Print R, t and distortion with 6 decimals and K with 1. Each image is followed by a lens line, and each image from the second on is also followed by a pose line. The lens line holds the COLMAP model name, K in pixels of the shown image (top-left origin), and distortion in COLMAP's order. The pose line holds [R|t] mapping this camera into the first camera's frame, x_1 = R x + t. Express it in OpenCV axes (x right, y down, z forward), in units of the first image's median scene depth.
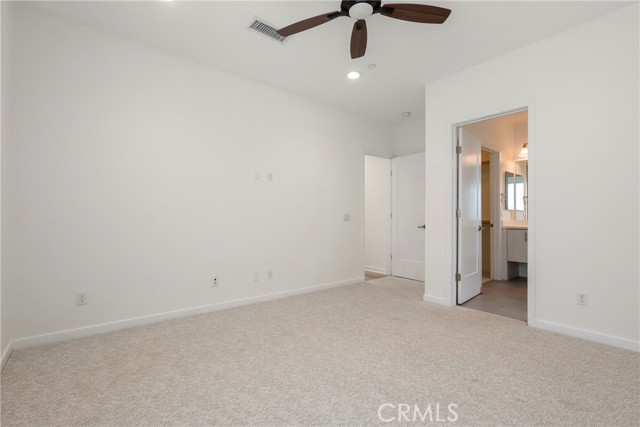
lens RADIAL K [[300.3, 0, 320.8], [0, 300.3, 217.2], [0, 0, 1]] dist [0.000432, 0.000253]
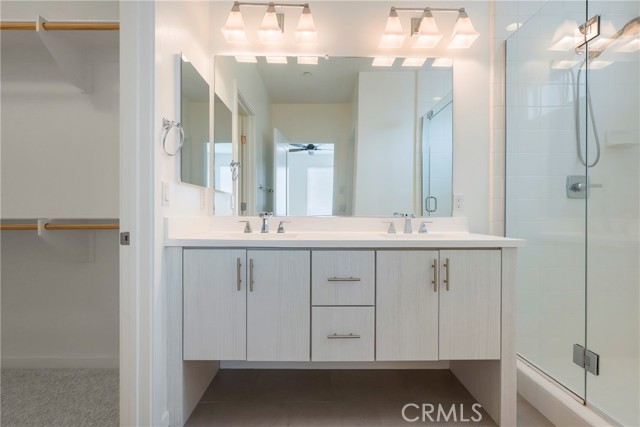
lens RADIAL K [[300.3, 0, 320.8], [0, 300.3, 217.2], [0, 0, 1]] dist [0.000432, 0.000253]
pose [[0.486814, -0.005830, 0.873486, 0.432907], [-0.004443, 0.999948, 0.009150, 0.007308], [-0.873494, -0.008335, 0.486763, 0.741469]]
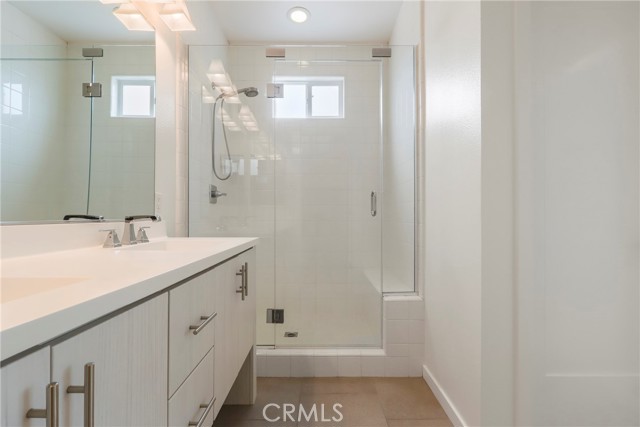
lens RADIAL K [[300.3, 0, 320.8], [0, 300.3, 217.2], [0, 0, 1]] dist [0.000432, 0.000253]
pose [[-0.870340, -0.006788, 0.492404, 0.533664], [-0.005349, 0.999976, 0.004332, 0.004886], [-0.492422, 0.001137, -0.870356, 0.961608]]
